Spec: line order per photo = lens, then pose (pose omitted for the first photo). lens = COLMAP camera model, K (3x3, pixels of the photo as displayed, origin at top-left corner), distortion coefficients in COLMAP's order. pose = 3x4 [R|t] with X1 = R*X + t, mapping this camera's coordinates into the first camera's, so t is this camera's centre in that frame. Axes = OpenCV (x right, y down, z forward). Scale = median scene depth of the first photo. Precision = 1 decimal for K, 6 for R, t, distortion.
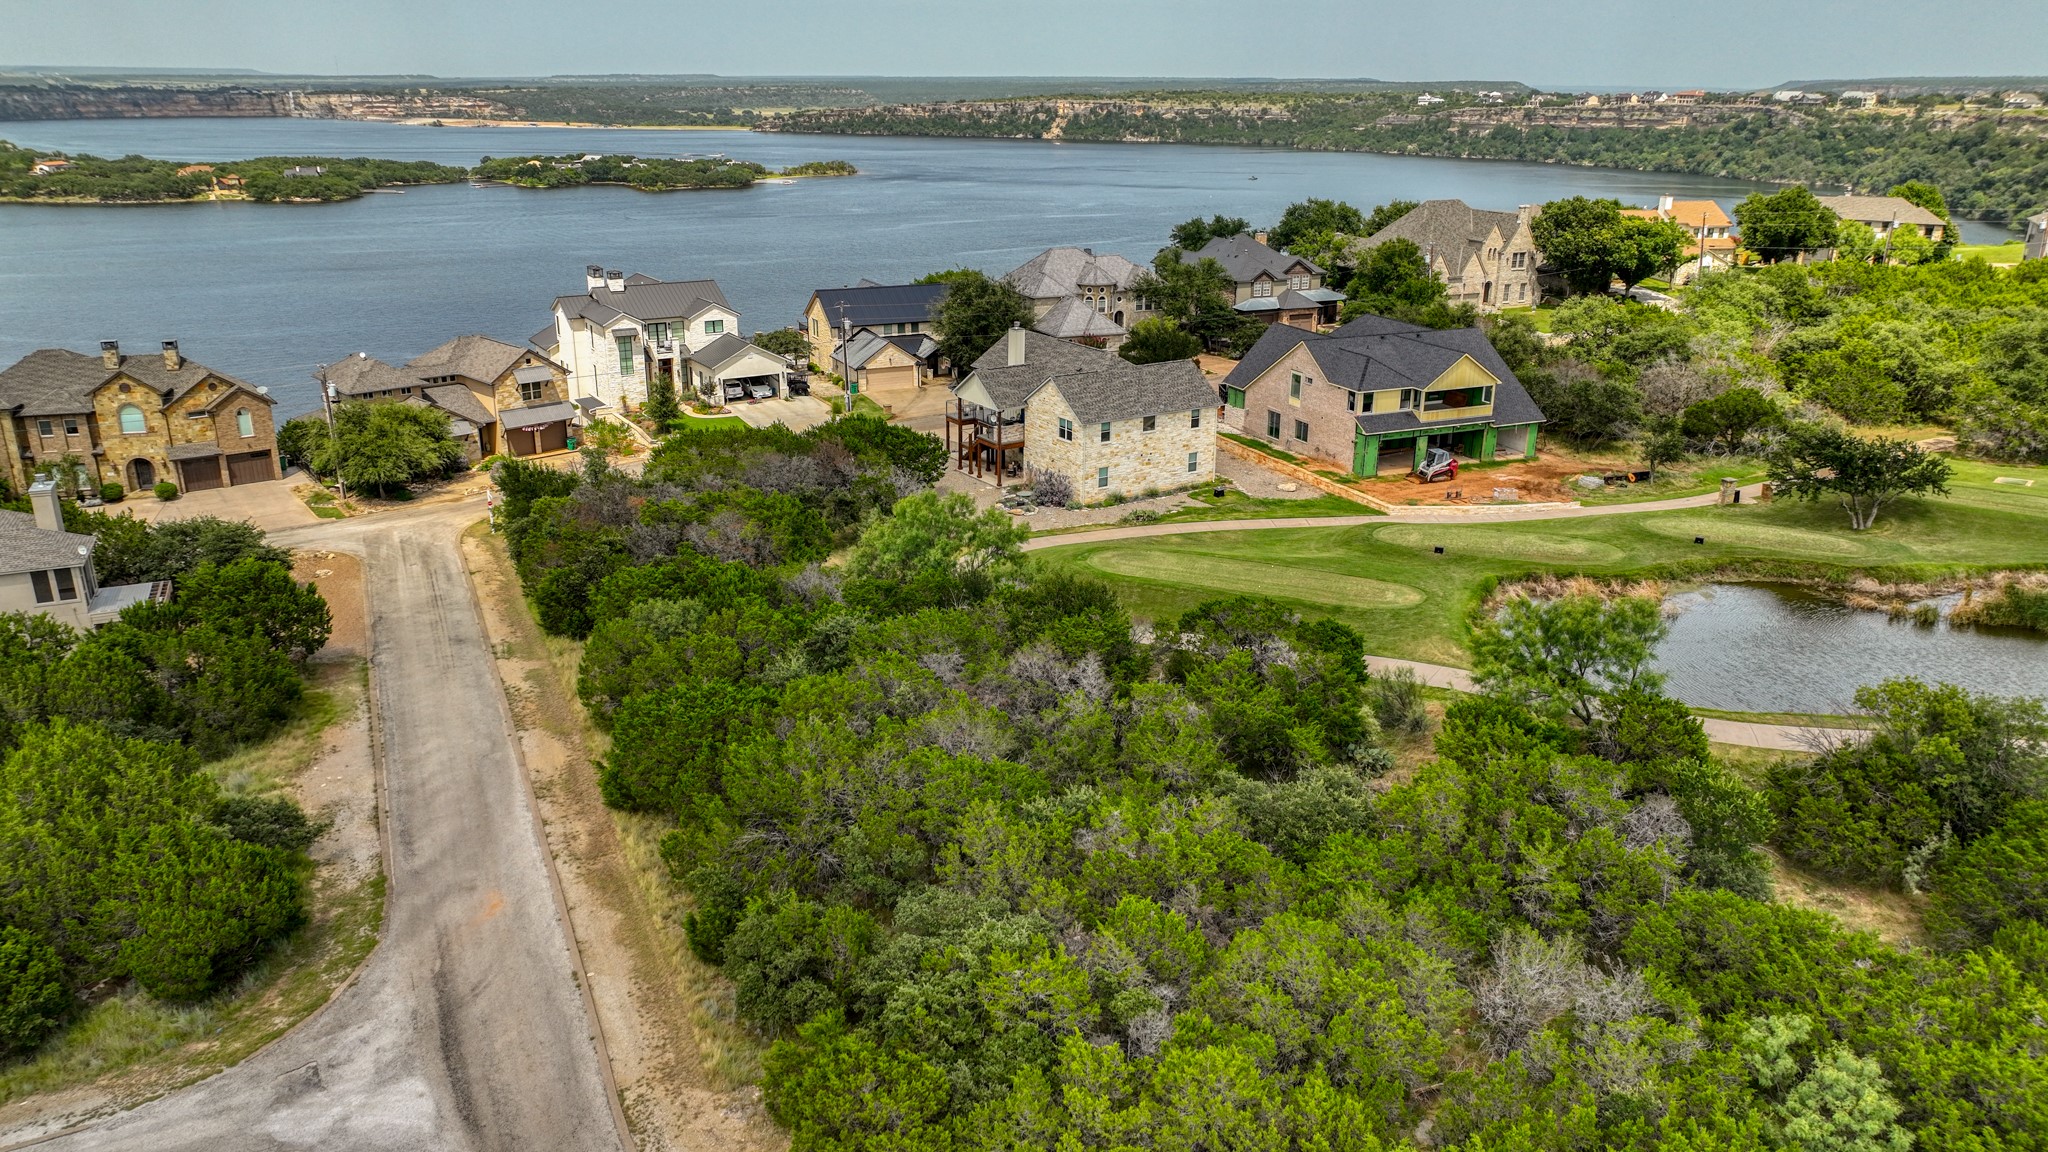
lens RADIAL K [[1435.4, 0, 1016.5], [0, 1435.4, 582.3], [0, 0, 1]] dist [-0.007999, 0.022524]
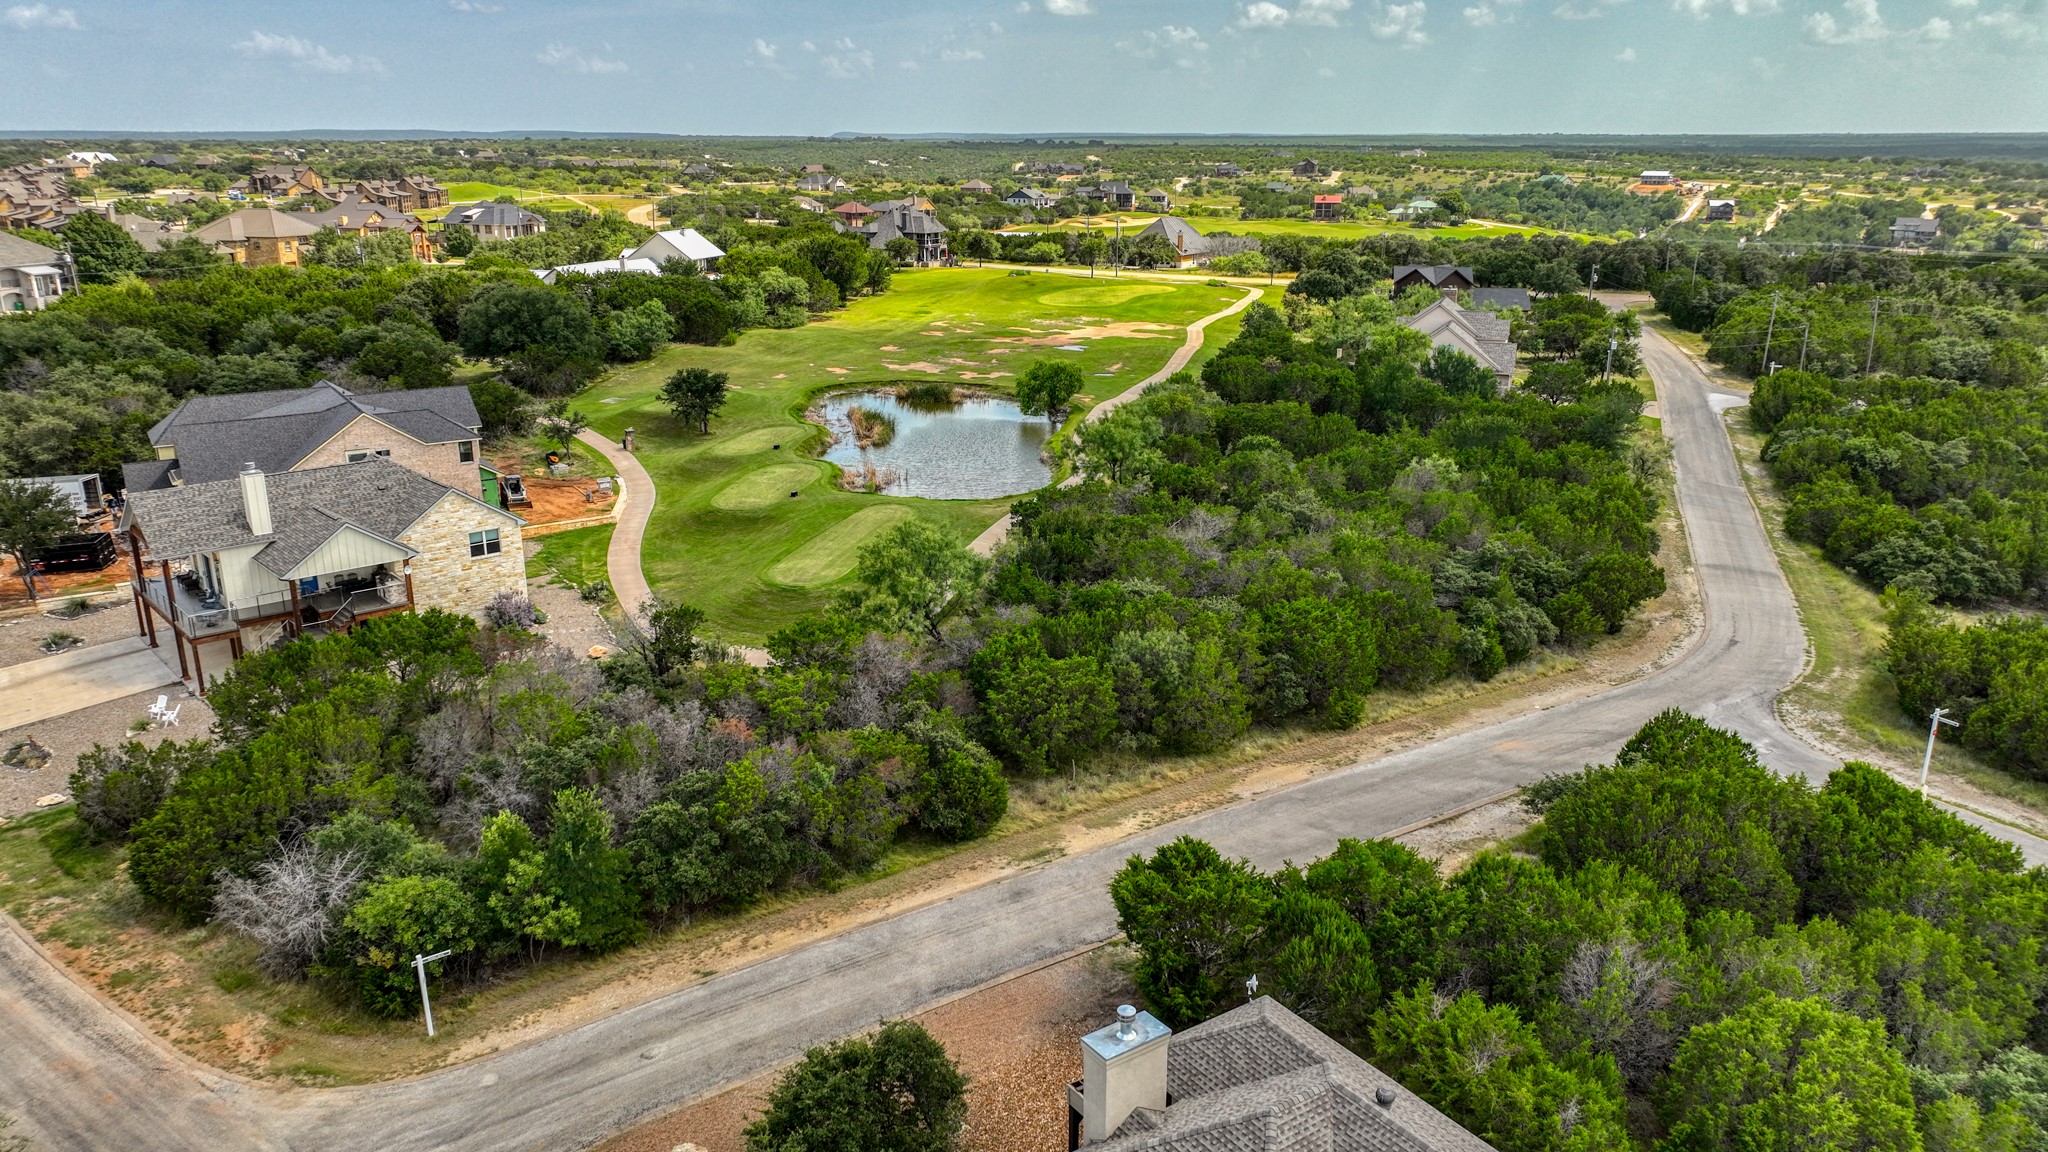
lens RADIAL K [[1435.4, 0, 1027.1], [0, 1435.4, 573.3], [0, 0, 1]] dist [-0.007999, 0.022524]
pose [[-0.170963, -0.288701, 0.942032, -0.664511], [0.323707, 0.886575, 0.330452, -0.218884], [-0.930583, 0.361437, -0.058117, 0.643256]]
